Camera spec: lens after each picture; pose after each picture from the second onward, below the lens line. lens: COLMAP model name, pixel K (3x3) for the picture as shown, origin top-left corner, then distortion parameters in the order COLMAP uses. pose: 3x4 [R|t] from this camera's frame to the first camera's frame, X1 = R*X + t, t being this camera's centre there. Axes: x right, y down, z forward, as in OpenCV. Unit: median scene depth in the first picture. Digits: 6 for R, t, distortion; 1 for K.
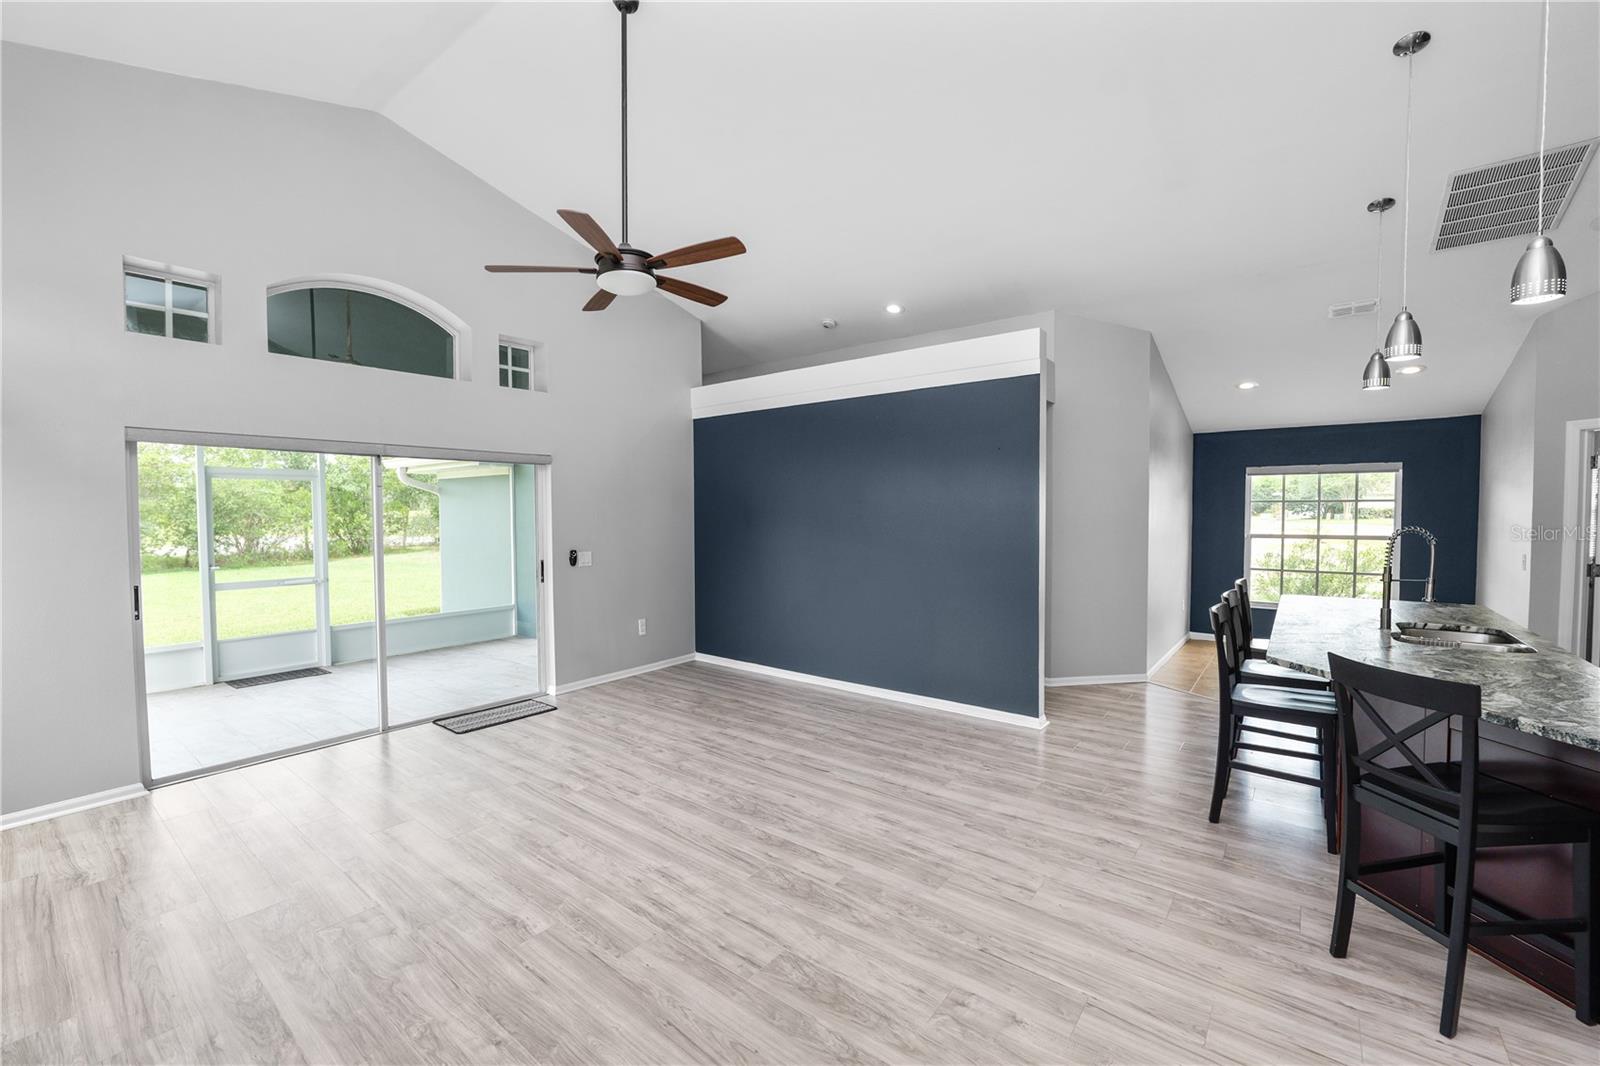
lens RADIAL K [[652.5, 0, 802.8], [0, 652.5, 532.4], [0, 0, 1]] dist [-0.013374, 0.000553]
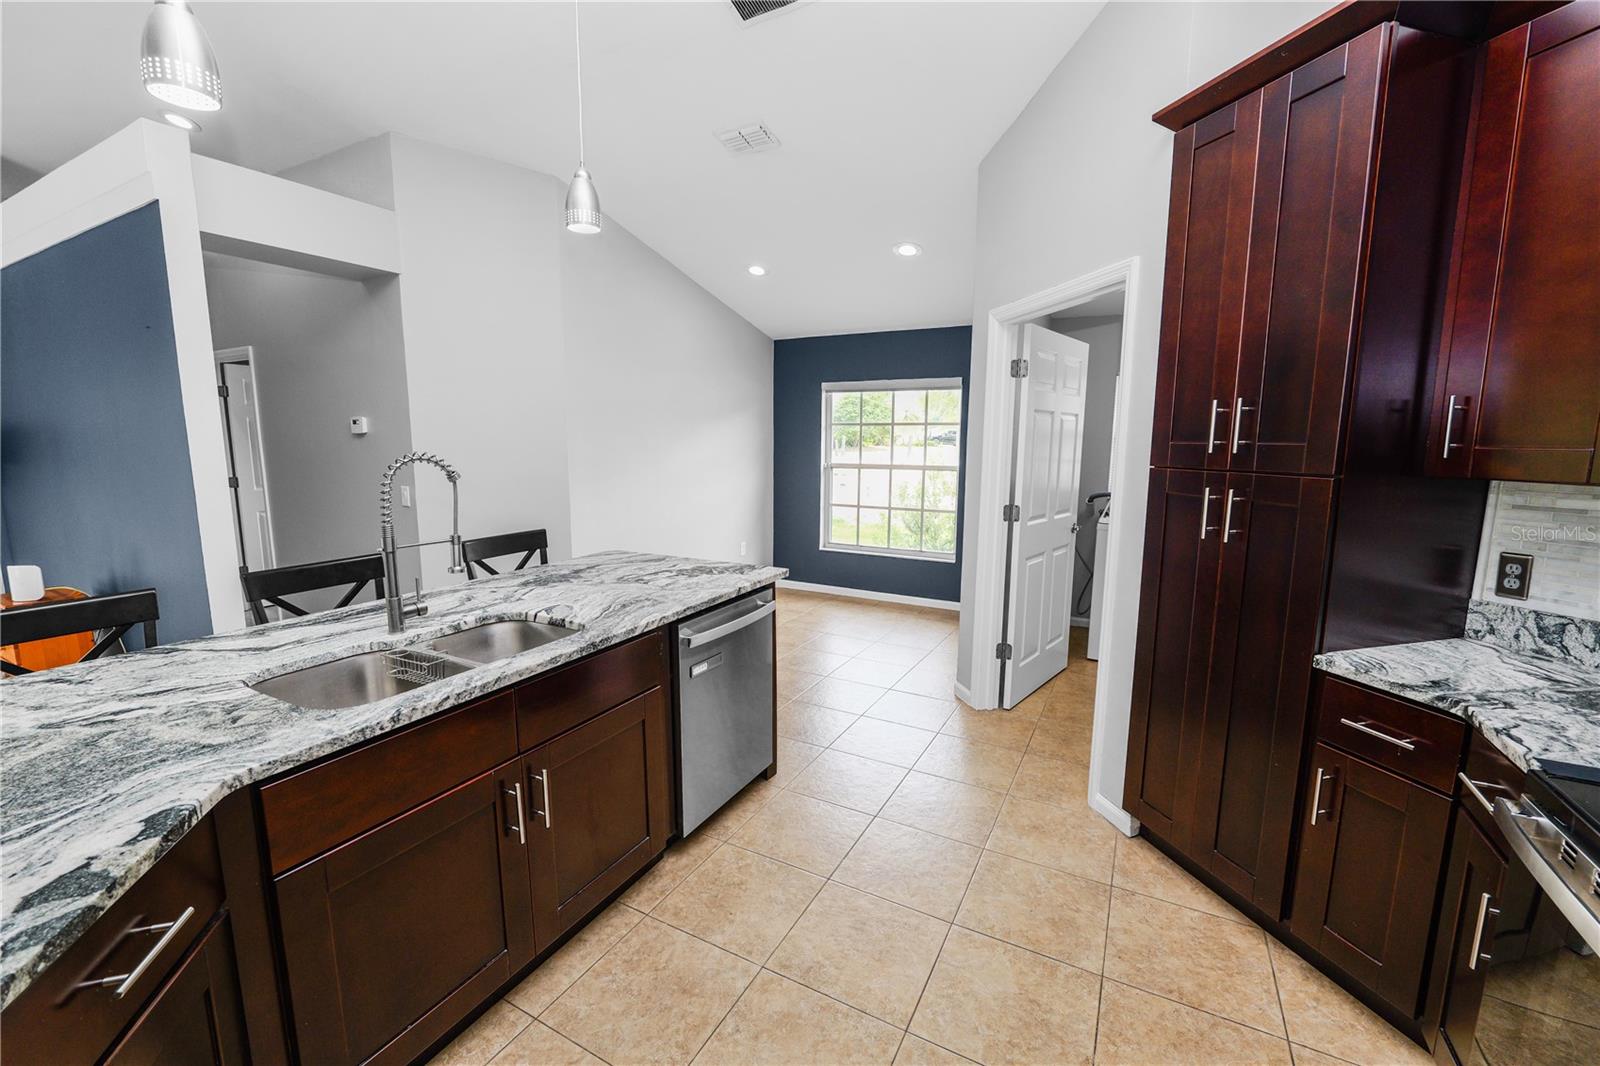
lens RADIAL K [[649.7, 0, 800.0], [0, 649.7, 533.0], [0, 0, 1]] dist [-0.011755, 0.000101]
pose [[0.986311, -0.015881, 0.164129, 0.940911], [-0.002434, 0.993841, 0.110793, -0.002172], [-0.164878, -0.109676, 0.980197, 0.310197]]
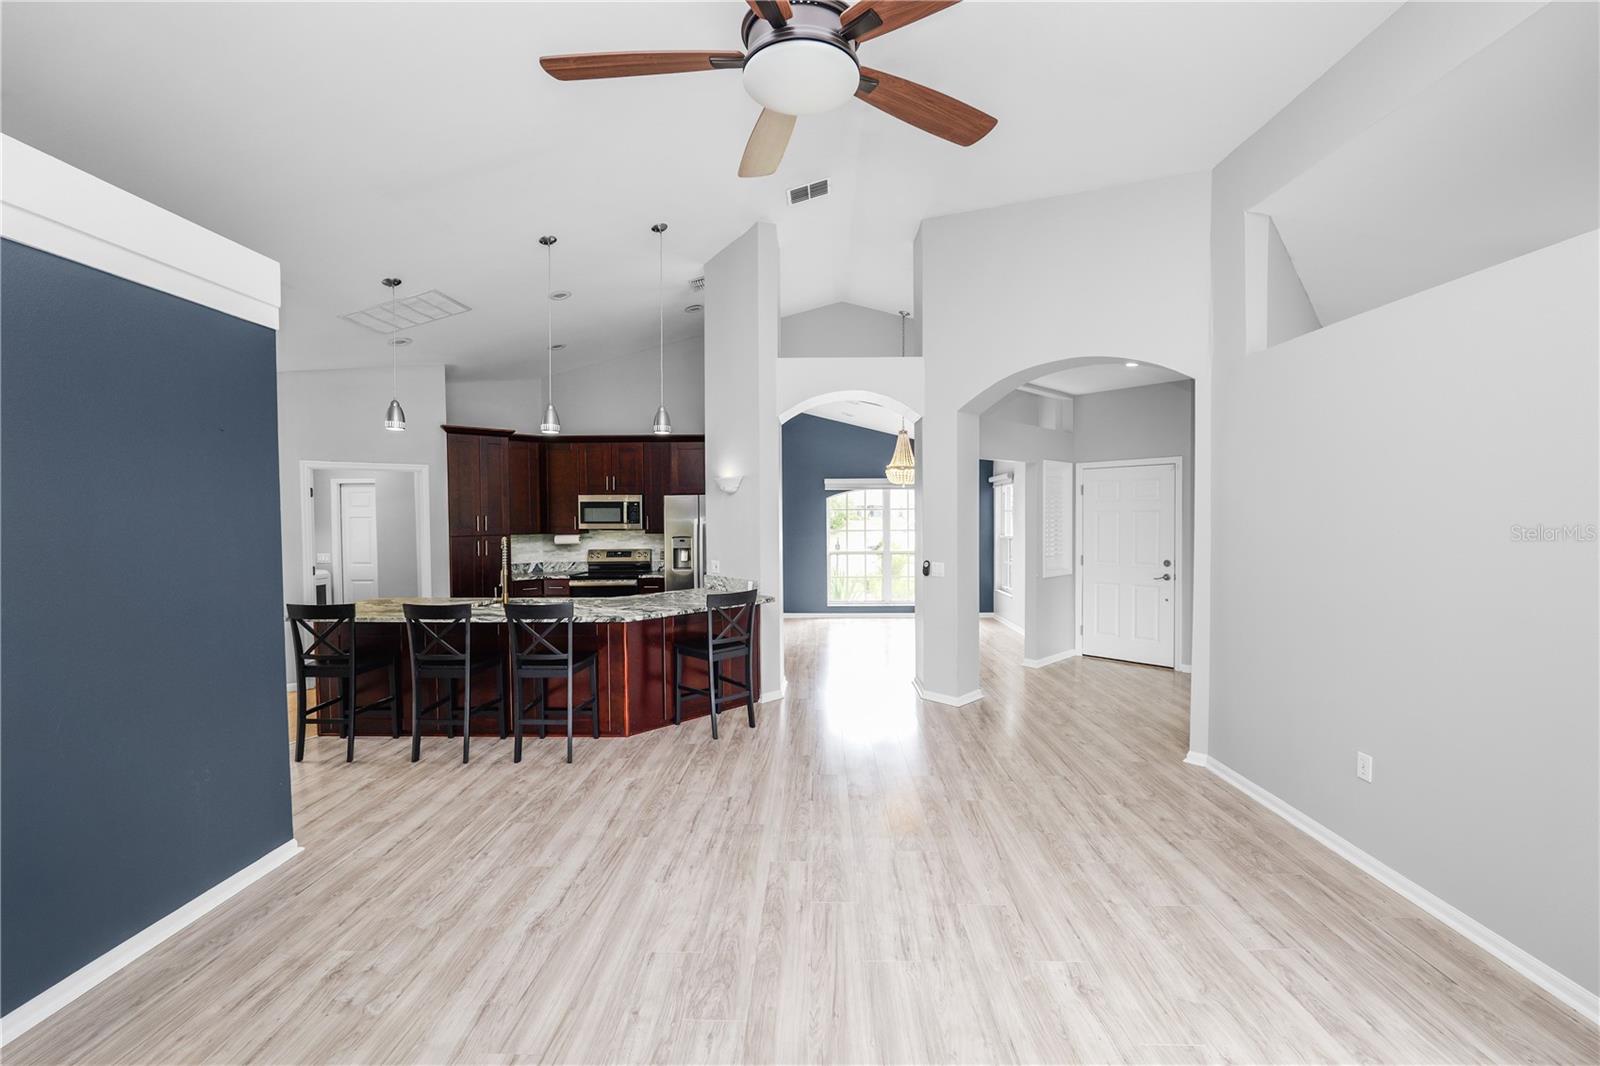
lens RADIAL K [[652.8, 0, 800.0], [0, 652.8, 533.0], [0, 0, 1]] dist [-0.011499, 0.000903]
pose [[-0.592588, -0.013913, 0.805385, -0.551383], [0.037891, 0.998262, 0.045125, -0.049063], [-0.804614, 0.057258, -0.591032, 1.072045]]
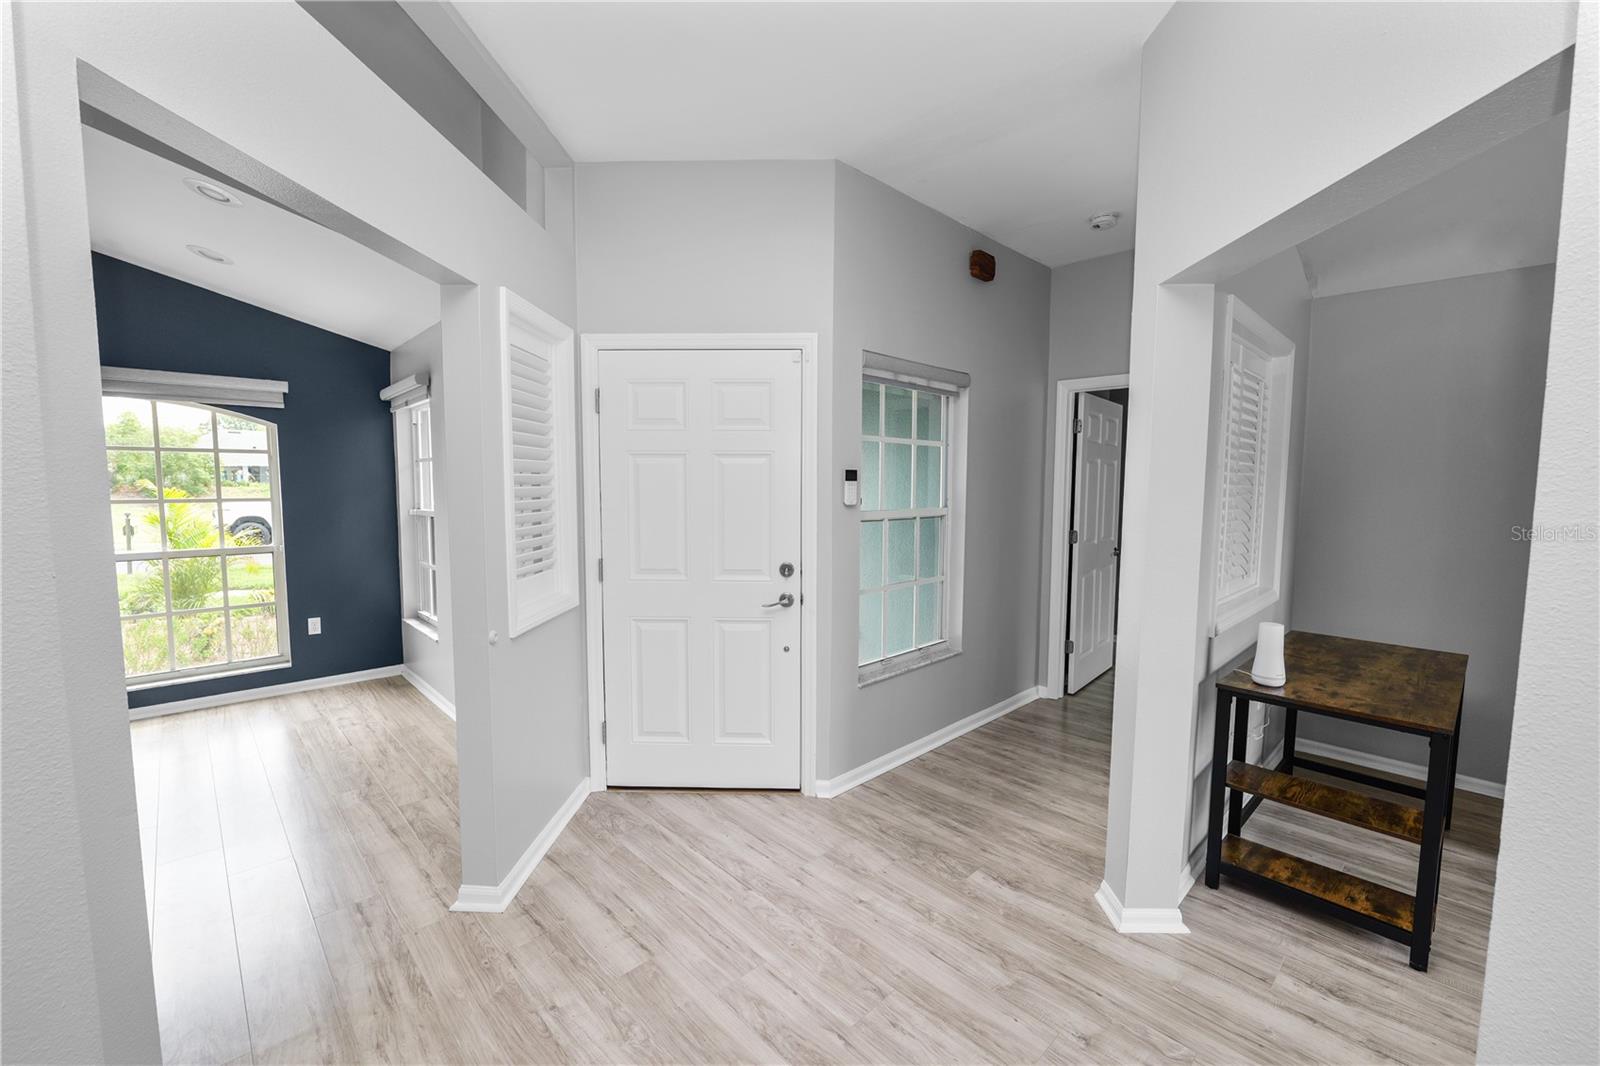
lens RADIAL K [[647.9, 0, 800.0], [0, 647.9, 533.0], [0, 0, 1]] dist [-0.014423, 0.000099]
pose [[-0.990388, -0.012120, 0.137784, 0.090724], [0.003515, 0.993626, 0.112672, 0.008537], [-0.138272, 0.112074, -0.984033, 0.107777]]
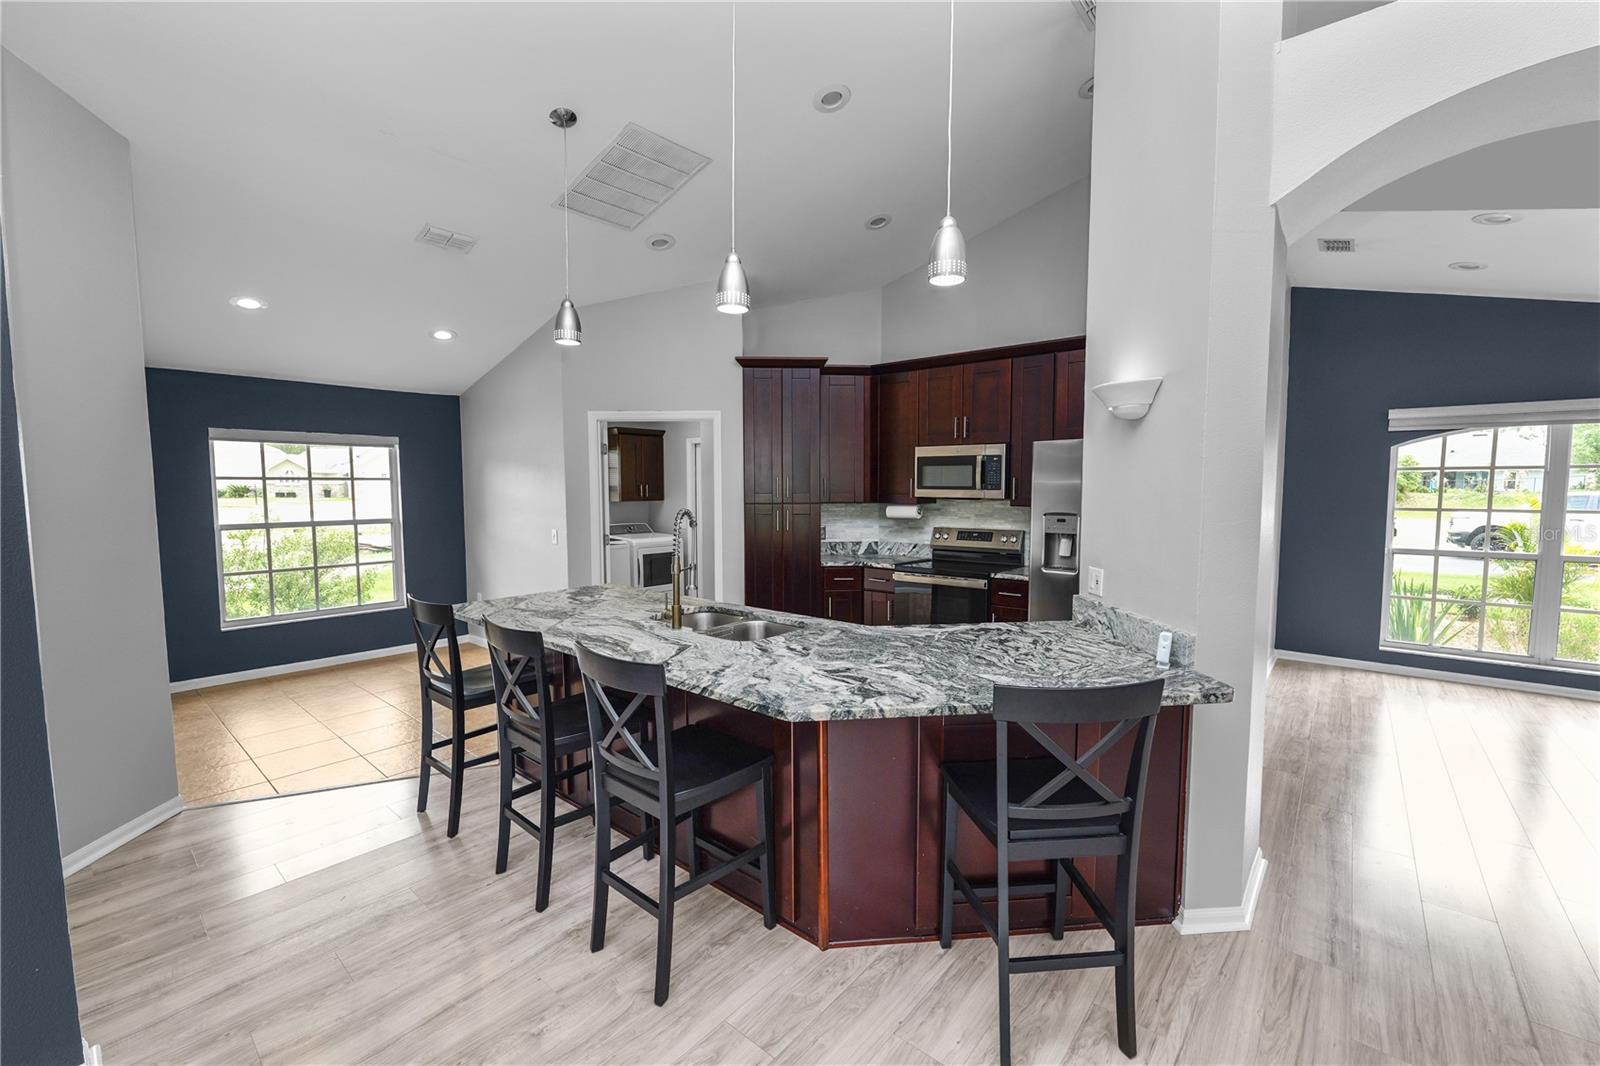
lens RADIAL K [[652.5, 0, 802.8], [0, 652.5, 532.4], [0, 0, 1]] dist [-0.013374, 0.000553]
pose [[0.039285, -0.066281, 0.997027, 0.046427], [0.036532, 0.997226, 0.064855, -0.021536], [-0.998560, 0.033876, 0.041597, 0.641176]]
